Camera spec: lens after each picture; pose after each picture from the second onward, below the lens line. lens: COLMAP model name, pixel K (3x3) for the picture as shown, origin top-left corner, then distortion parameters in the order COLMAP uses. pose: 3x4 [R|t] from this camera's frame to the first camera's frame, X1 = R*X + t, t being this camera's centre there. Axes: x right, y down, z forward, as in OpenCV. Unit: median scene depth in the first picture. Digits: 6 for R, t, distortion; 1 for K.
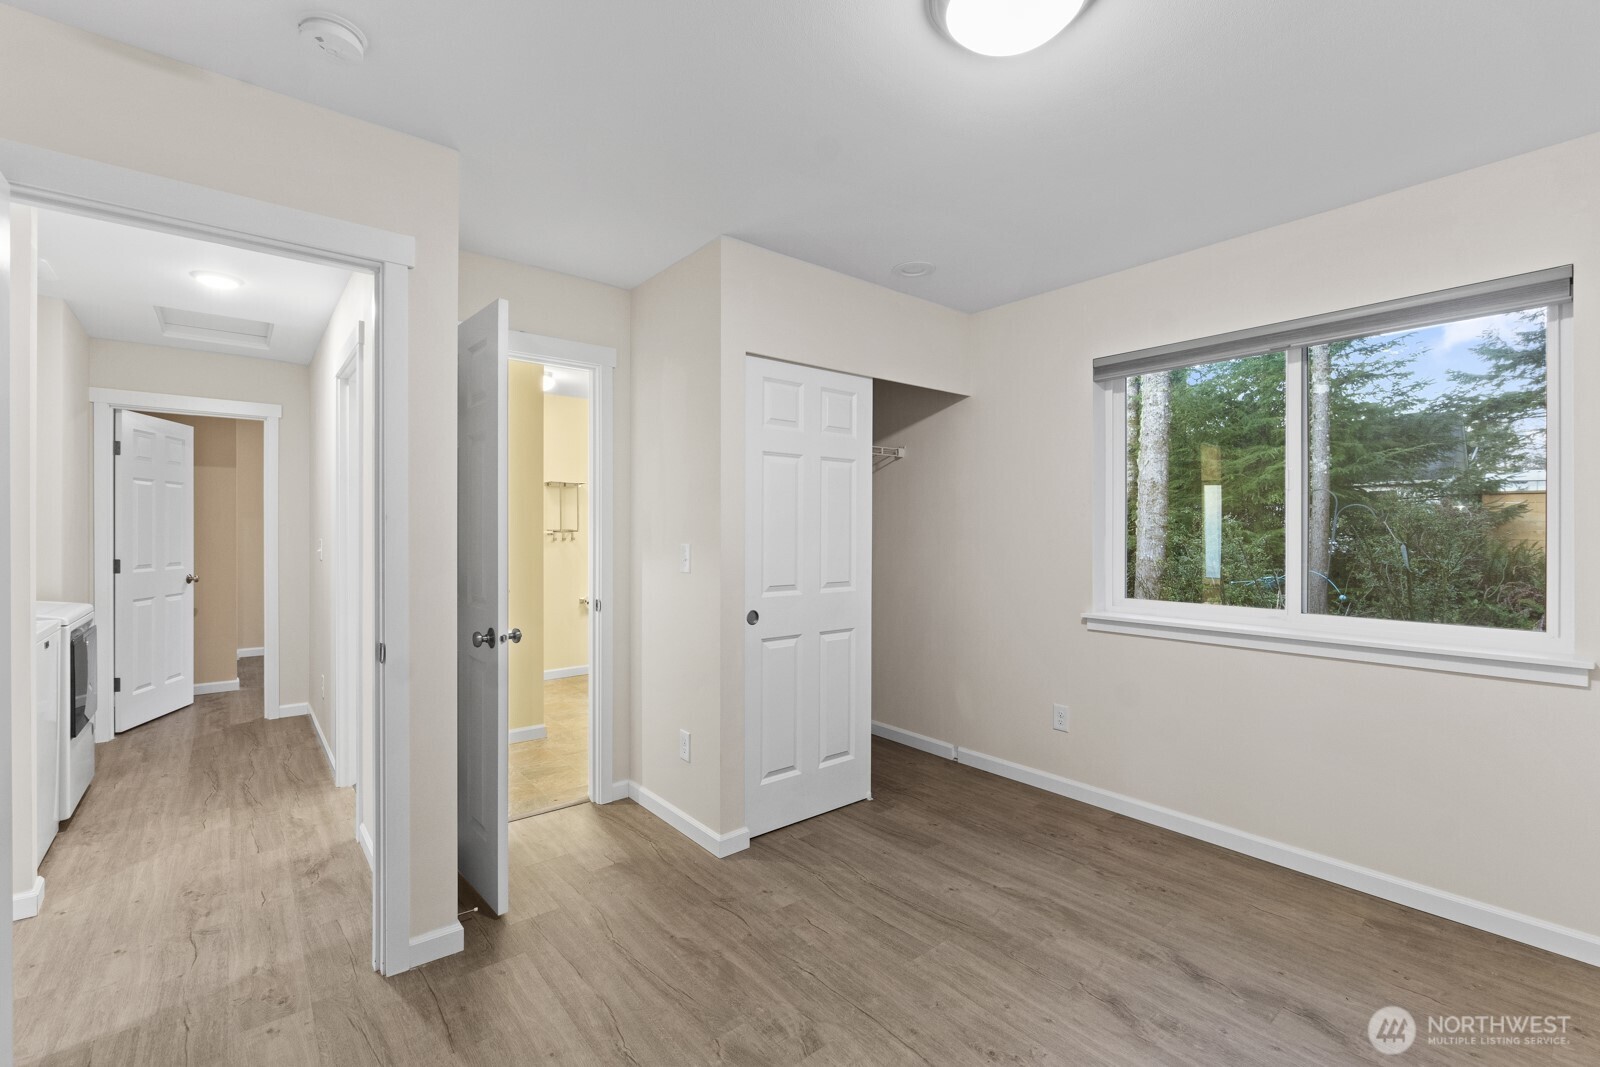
lens RADIAL K [[690.0, 0, 795.2], [0, 690.0, 541.0], [0, 0, 1]] dist [-0.004511, 0.000305]
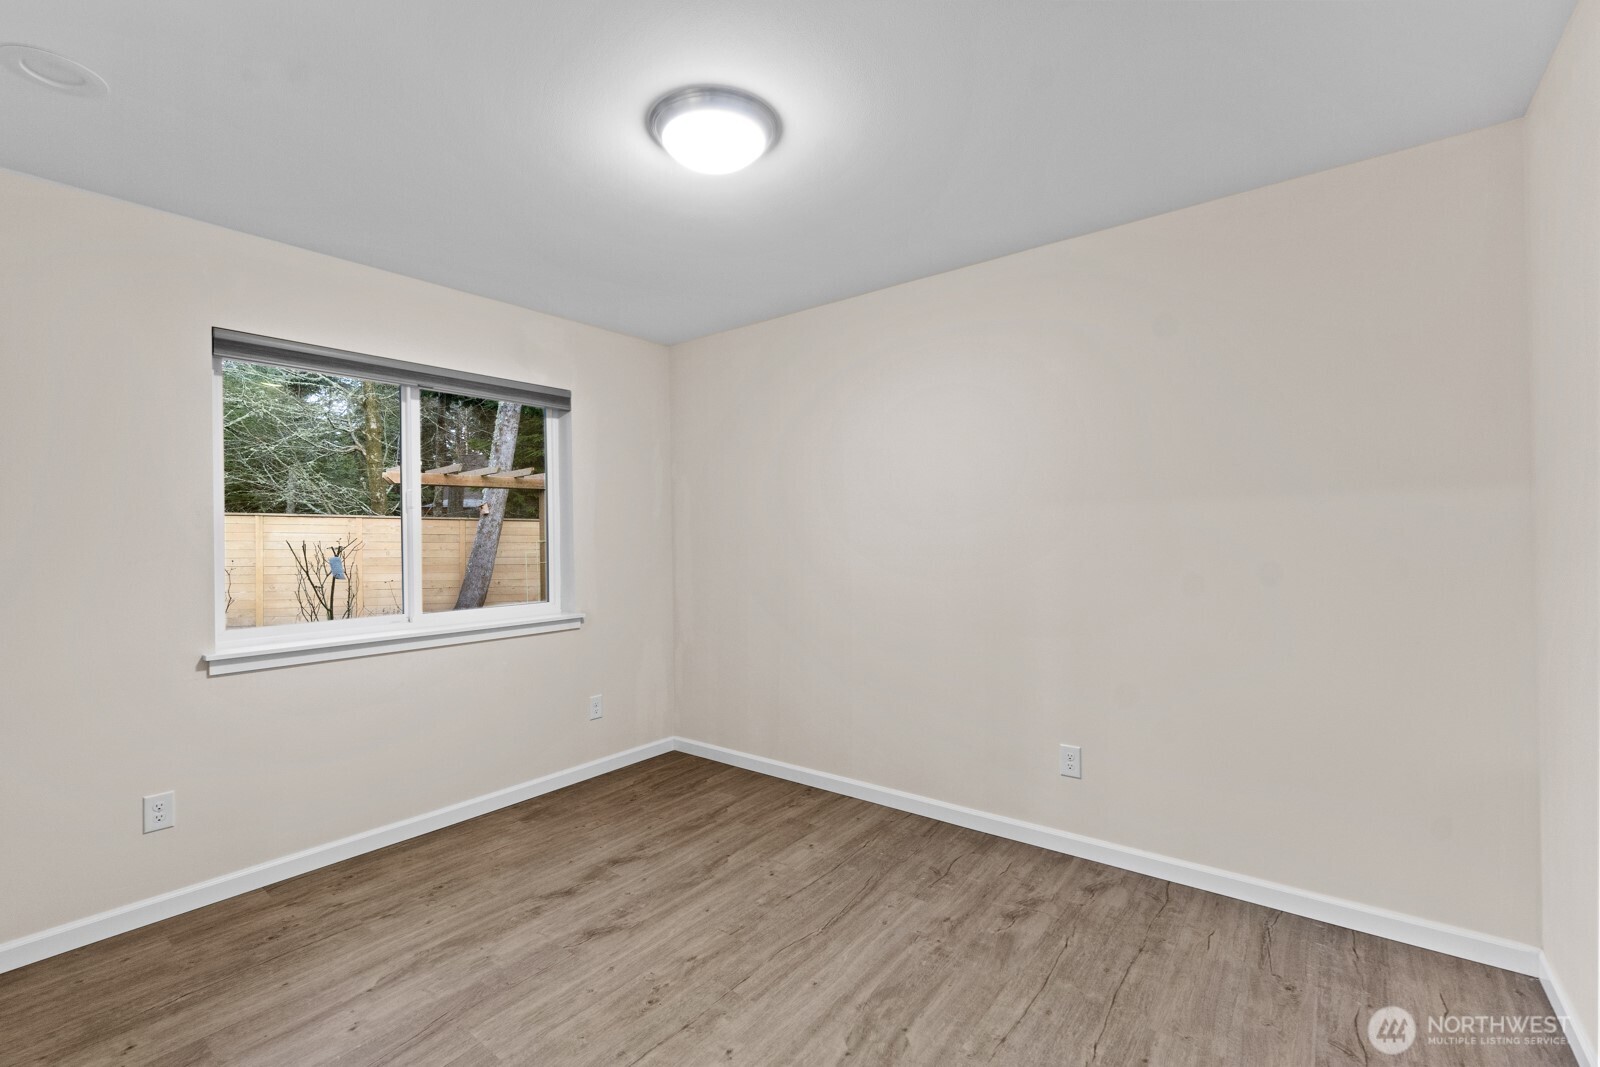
lens RADIAL K [[690.0, 0, 795.2], [0, 690.0, 541.0], [0, 0, 1]] dist [-0.004511, 0.000305]
pose [[-0.223425, -0.002089, 0.974719, -0.600043], [0.027349, 0.999591, 0.008411, -0.012575], [-0.974337, 0.028537, -0.223276, 0.686744]]
